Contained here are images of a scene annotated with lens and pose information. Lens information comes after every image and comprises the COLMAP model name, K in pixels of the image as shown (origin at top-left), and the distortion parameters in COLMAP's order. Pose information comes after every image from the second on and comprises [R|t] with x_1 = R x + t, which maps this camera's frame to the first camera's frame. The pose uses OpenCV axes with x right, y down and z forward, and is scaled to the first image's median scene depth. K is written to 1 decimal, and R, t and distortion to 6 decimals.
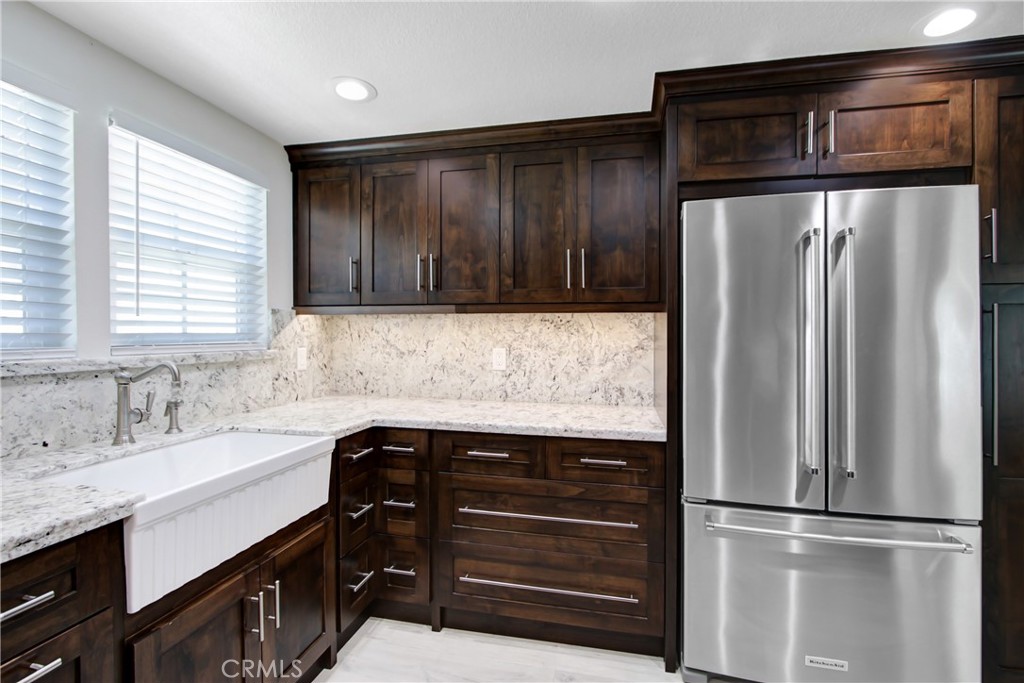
lens RADIAL K [[472.2, 0, 508.9], [0, 472.2, 335.9], [0, 0, 1]] dist [-0.002887, 0.001267]
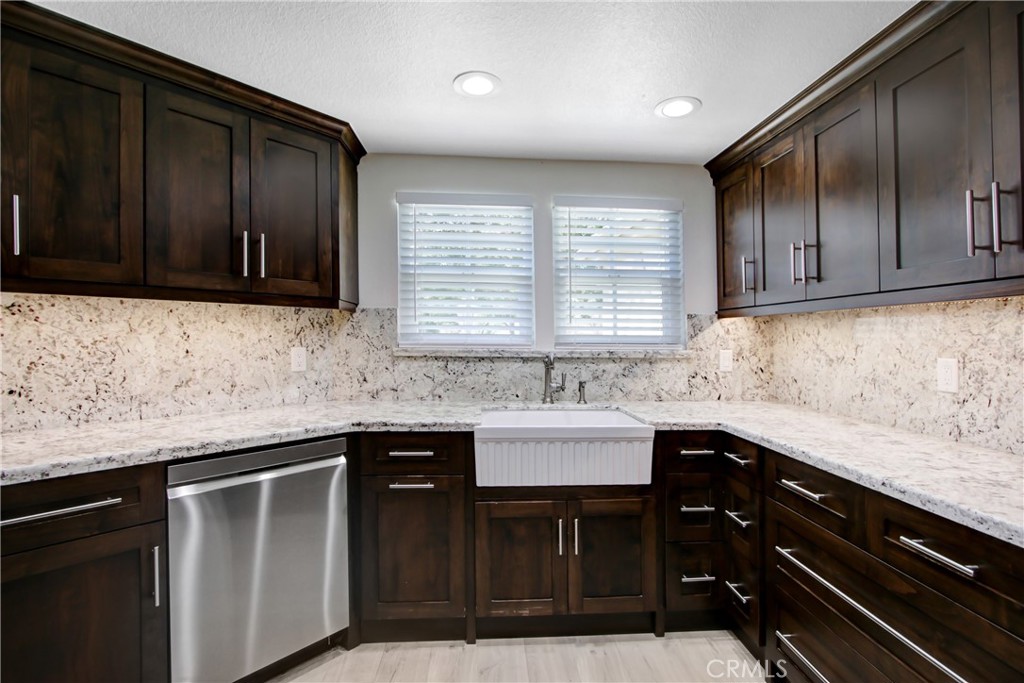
lens RADIAL K [[472.2, 0, 509.3], [0, 472.2, 333.4], [0, 0, 1]] dist [-0.002887, 0.001267]
pose [[0.309576, -0.008170, -0.950840, 0.451083], [-0.011170, 0.999863, -0.012228, 0.007234], [0.950809, 0.014407, 0.309442, 0.247627]]
